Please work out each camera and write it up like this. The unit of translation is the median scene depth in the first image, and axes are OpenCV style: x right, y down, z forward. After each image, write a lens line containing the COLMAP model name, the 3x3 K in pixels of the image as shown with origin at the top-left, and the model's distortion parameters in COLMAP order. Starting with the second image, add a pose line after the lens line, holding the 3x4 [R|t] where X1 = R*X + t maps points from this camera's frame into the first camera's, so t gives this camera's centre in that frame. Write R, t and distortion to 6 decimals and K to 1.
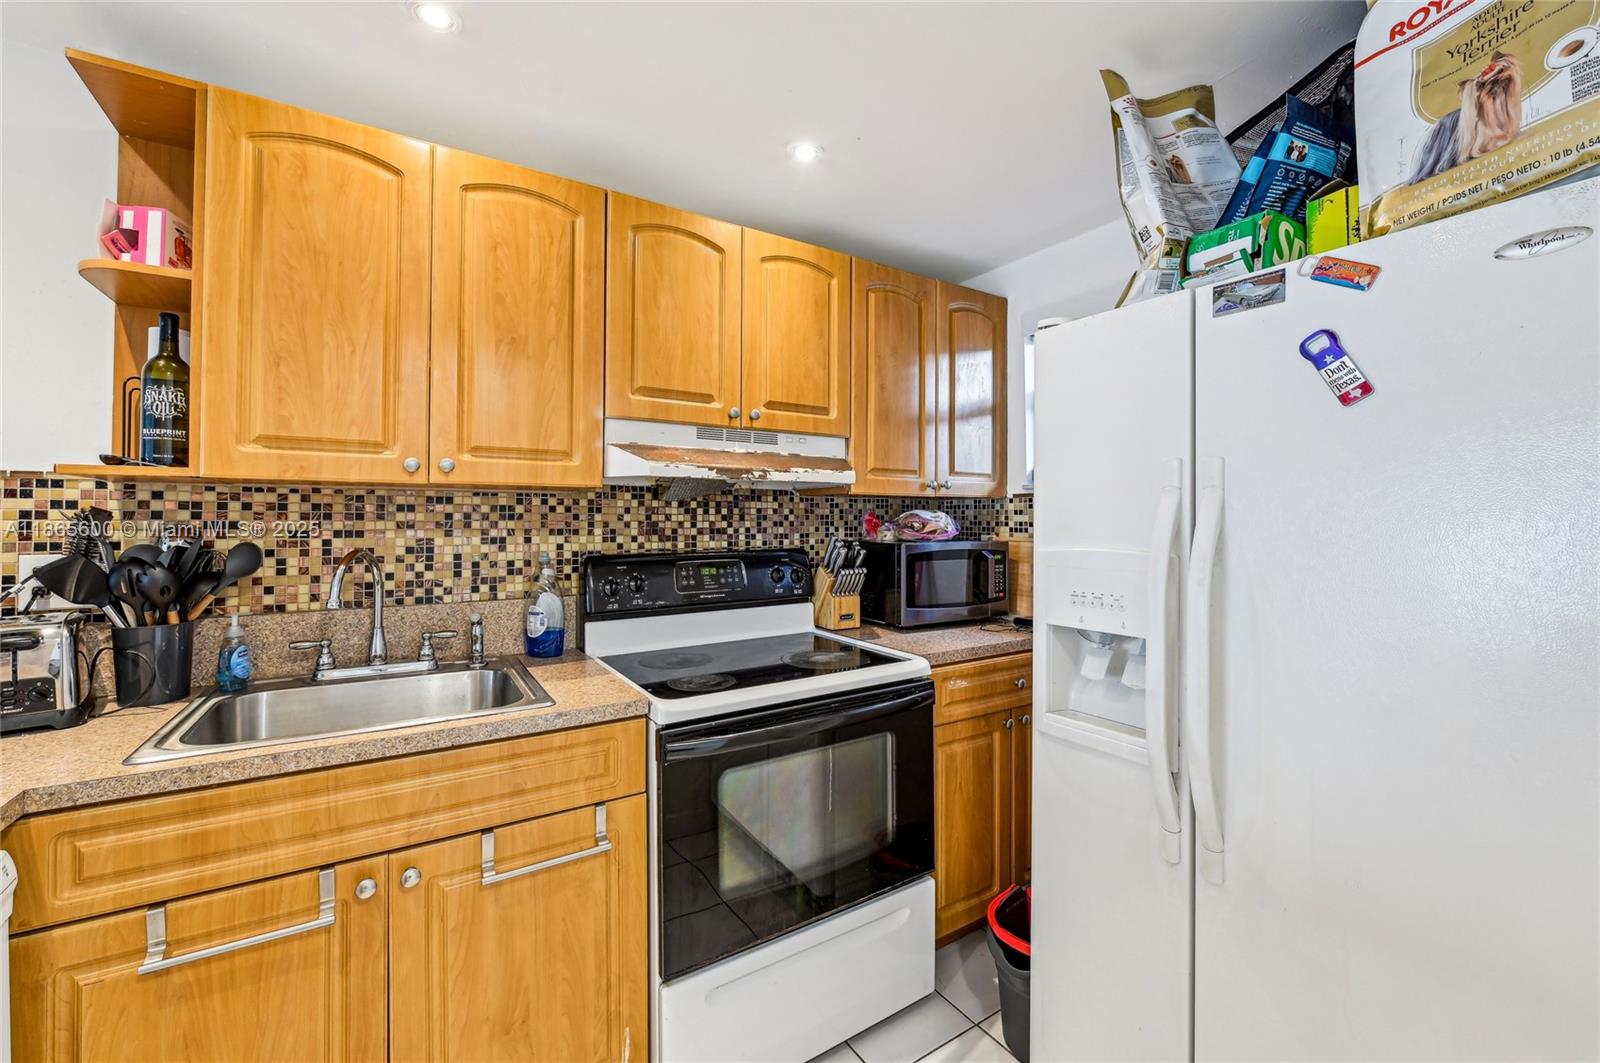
lens RADIAL K [[651.9, 0, 804.4], [0, 651.9, 518.8], [0, 0, 1]] dist [-0.007755, -0.000376]
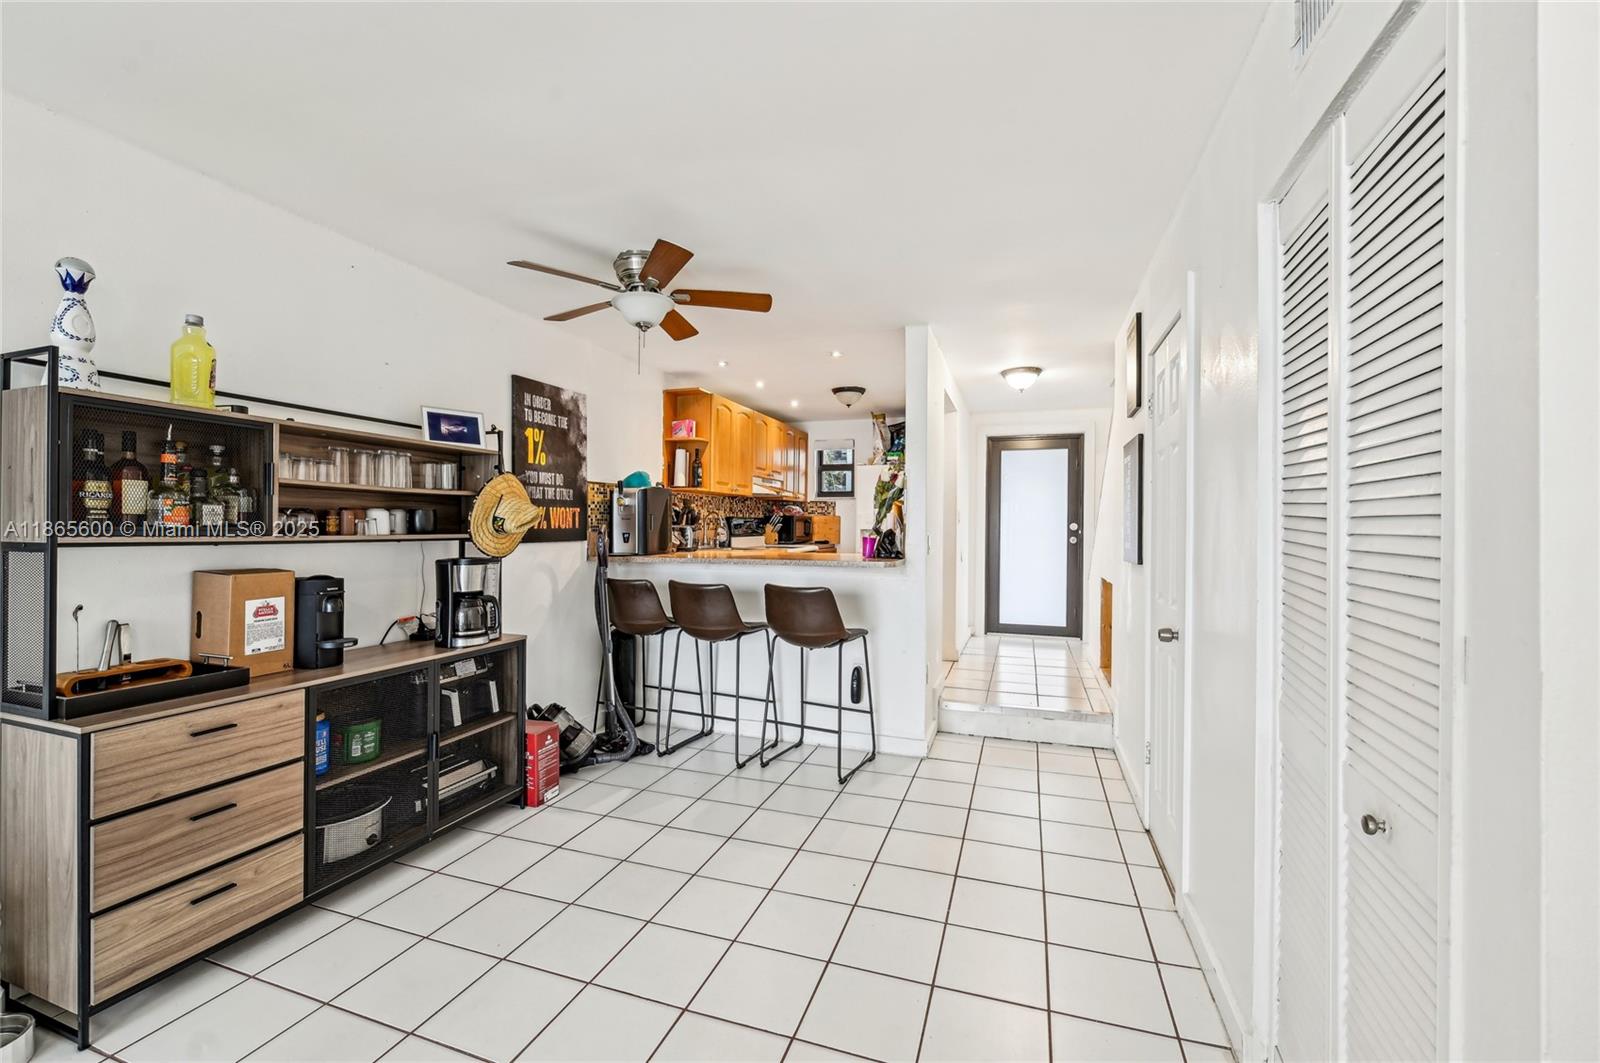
lens RADIAL K [[651.9, 0, 801.2], [0, 651.9, 532.2], [0, 0, 1]] dist [-0.007755, -0.000376]
pose [[0.785239, 0.000591, 0.619192, -2.659200], [-0.010960, 0.999856, 0.012944, 0.115301], [-0.619096, -0.016951, 0.785133, -2.238327]]
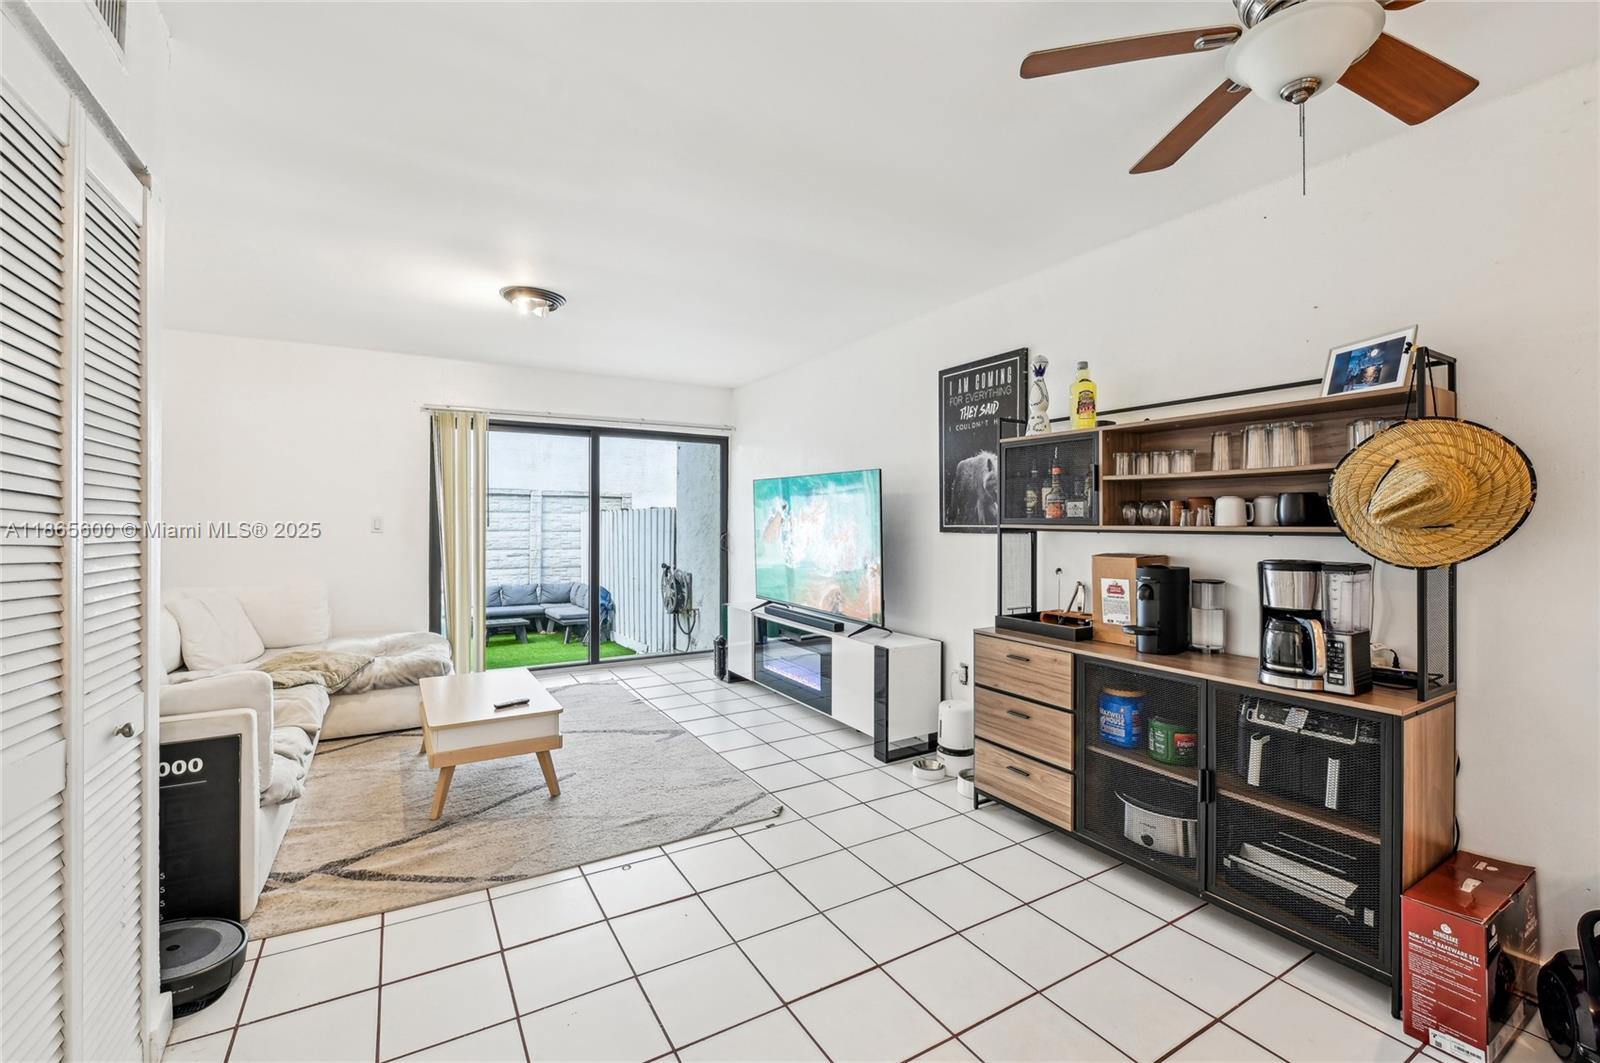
lens RADIAL K [[680.9, 0, 807.7], [0, 680.9, 522.4], [0, 0, 1]] dist [-0.003841, -0.000117]
pose [[-0.023108, 0.003834, -0.999726, -0.775977], [0.009299, 0.999950, 0.003619, 0.134389], [0.999690, -0.009212, -0.023142, -1.052071]]
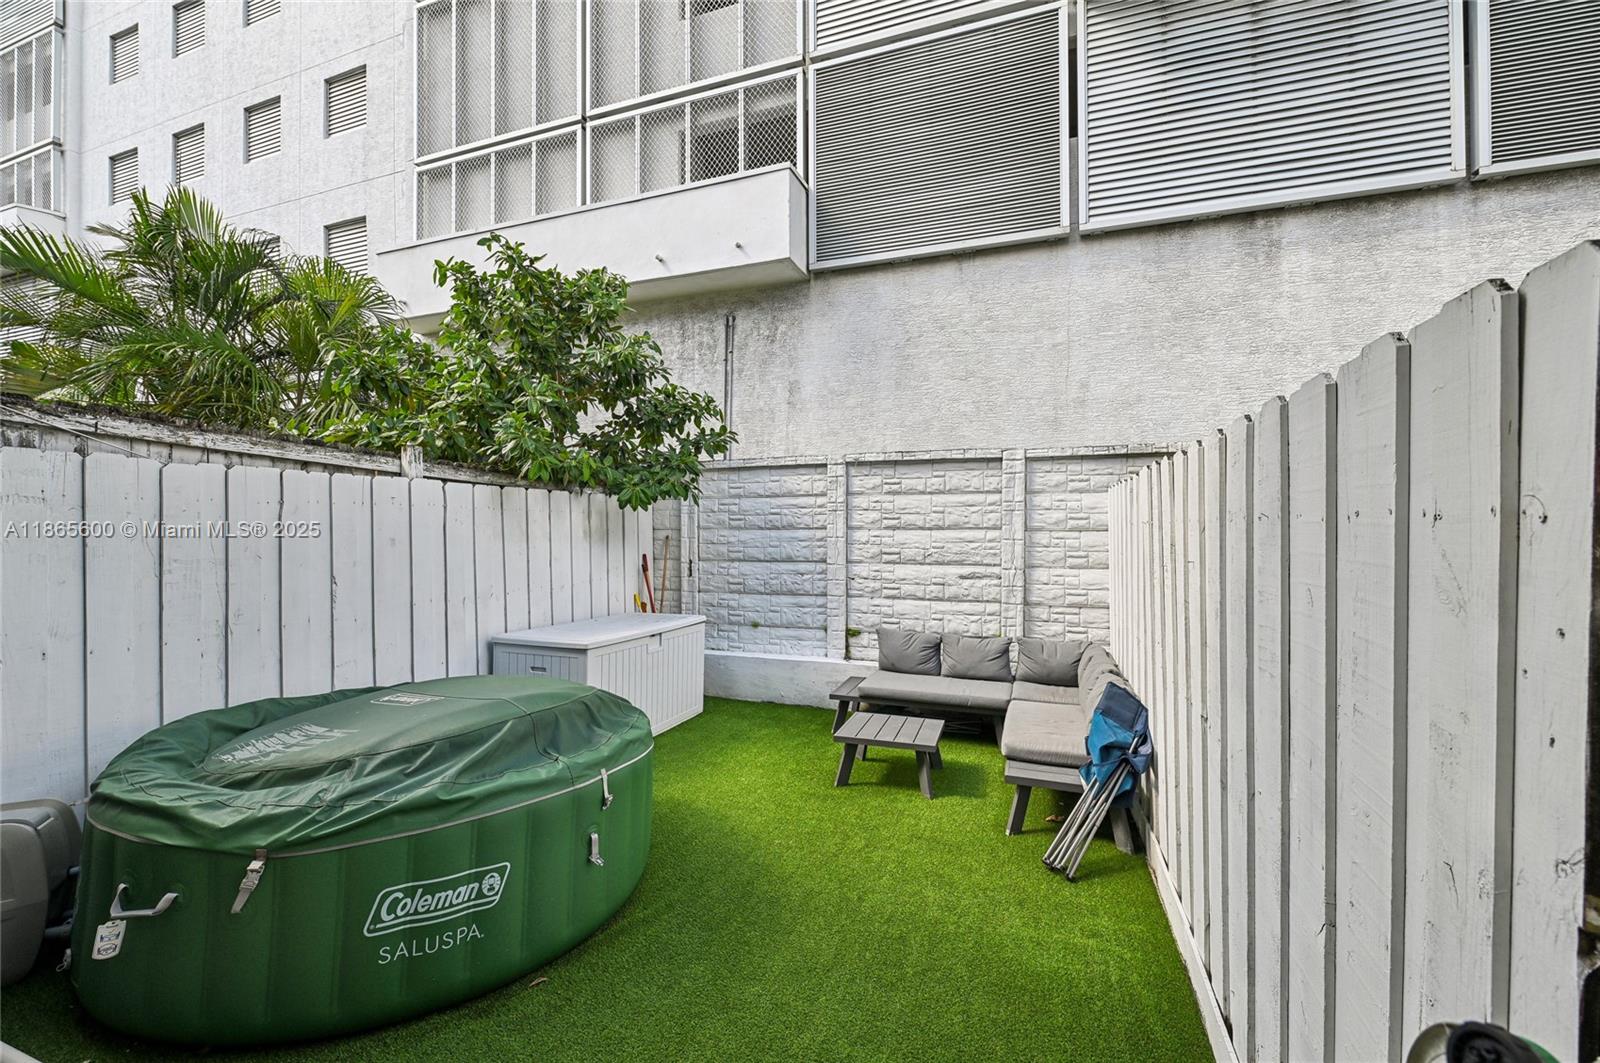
lens RADIAL K [[651.9, 0, 796.9], [0, 651.9, 523.6], [0, 0, 1]] dist [-0.007755, -0.000376]
pose [[-0.793285, 0.004192, -0.608836, -5.303039], [0.011909, 0.999892, -0.008632, 0.216446], [0.608734, -0.014098, -0.793249, -2.155049]]
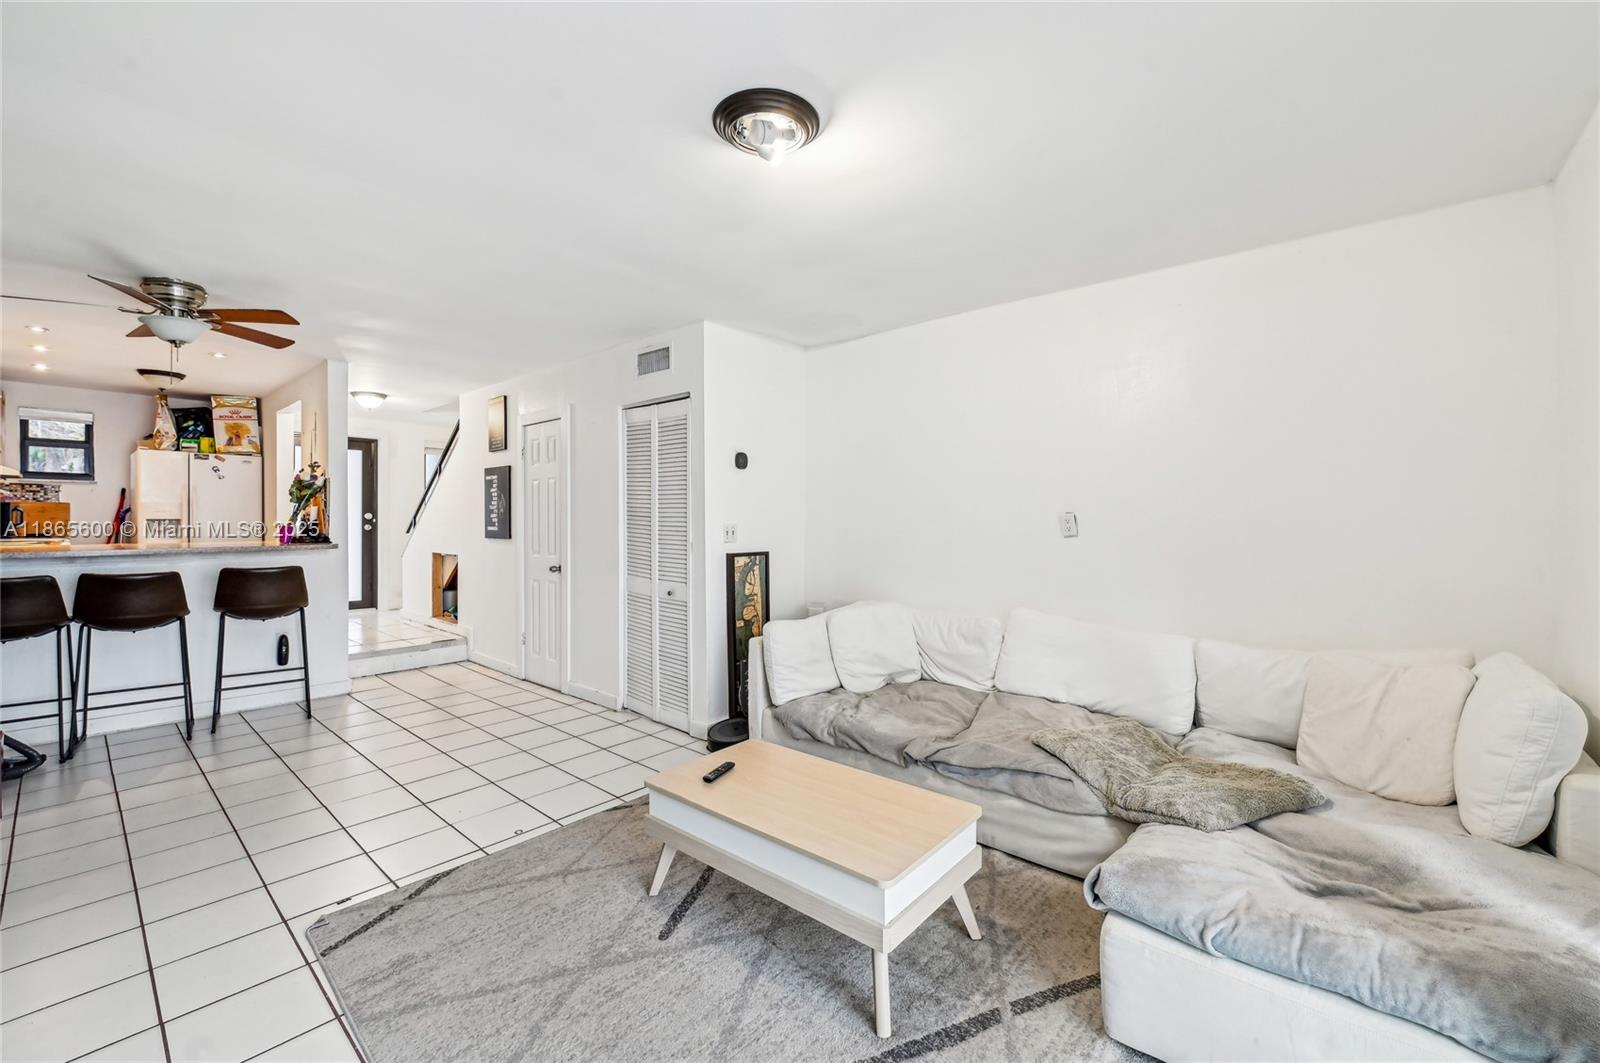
lens RADIAL K [[651.9, 0, 809.9], [0, 651.9, 518.3], [0, 0, 1]] dist [-0.007755, -0.000376]
pose [[-0.285641, 0.000145, 0.958337, -4.638015], [-0.012556, 0.999914, -0.003893, 0.108986], [-0.958254, -0.013145, -0.285614, -1.842882]]
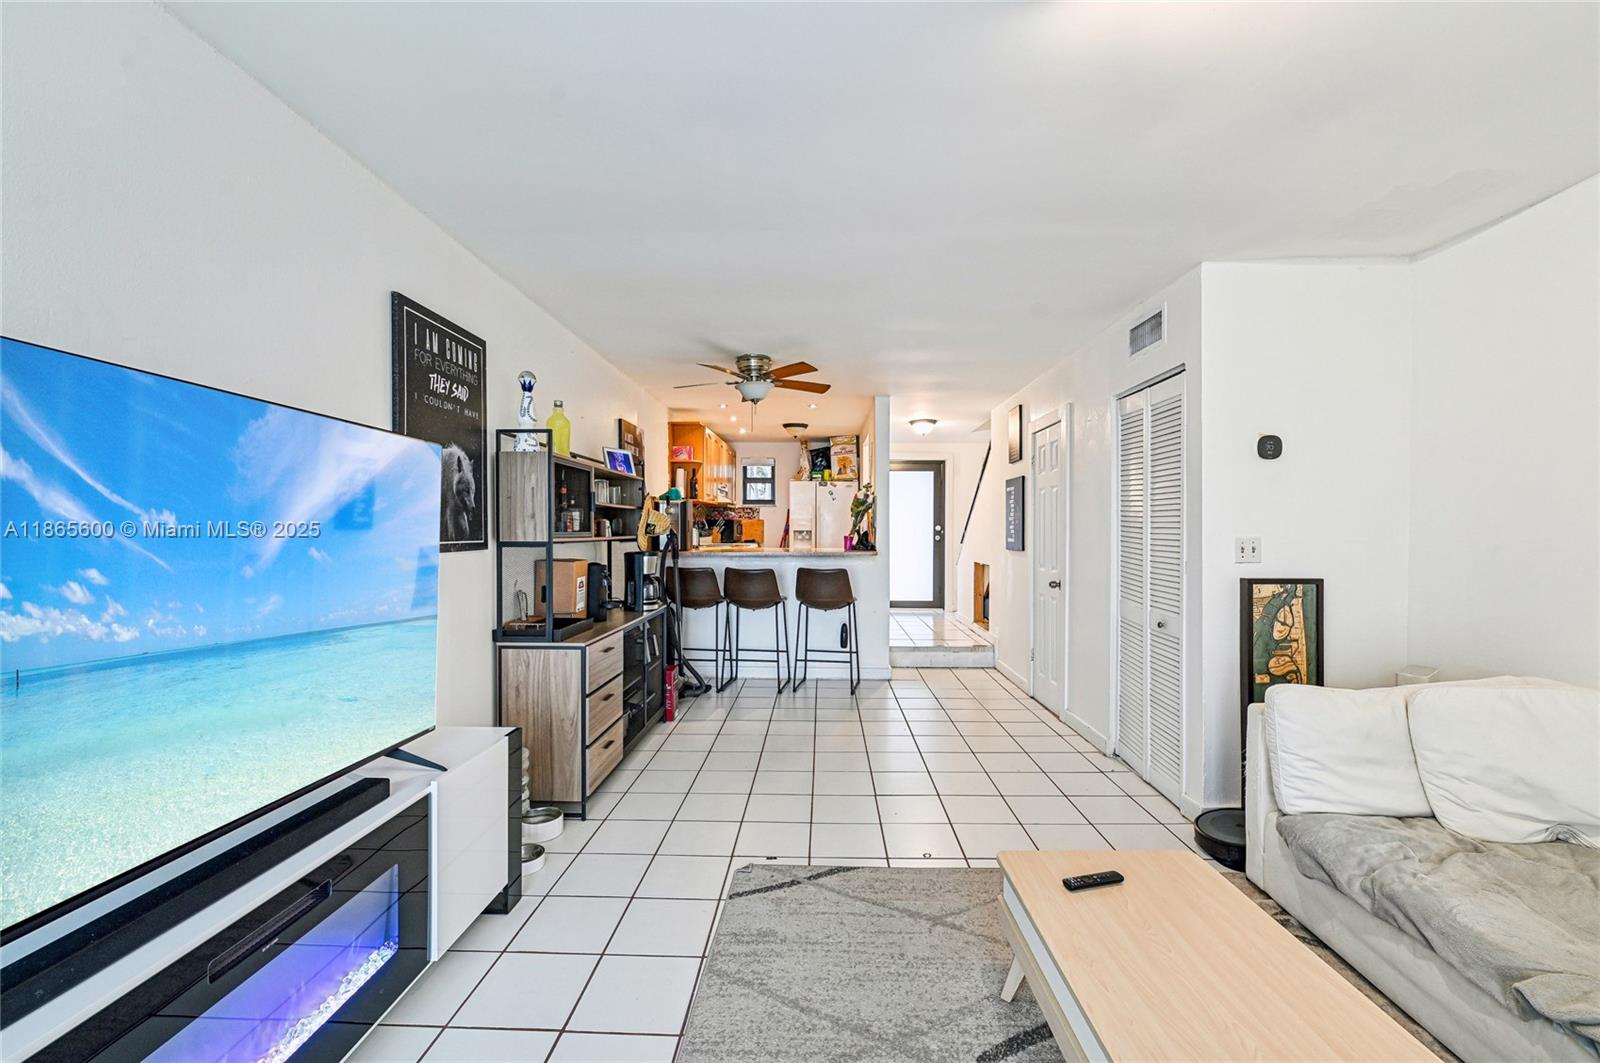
lens RADIAL K [[651.9, 0, 804.3], [0, 651.9, 537.7], [0, 0, 1]] dist [-0.007755, -0.000376]
pose [[0.562469, -0.009272, 0.826767, -4.268691], [-0.010512, 0.999776, 0.018364, 0.106335], [-0.826752, -0.019020, 0.562245, -2.314150]]
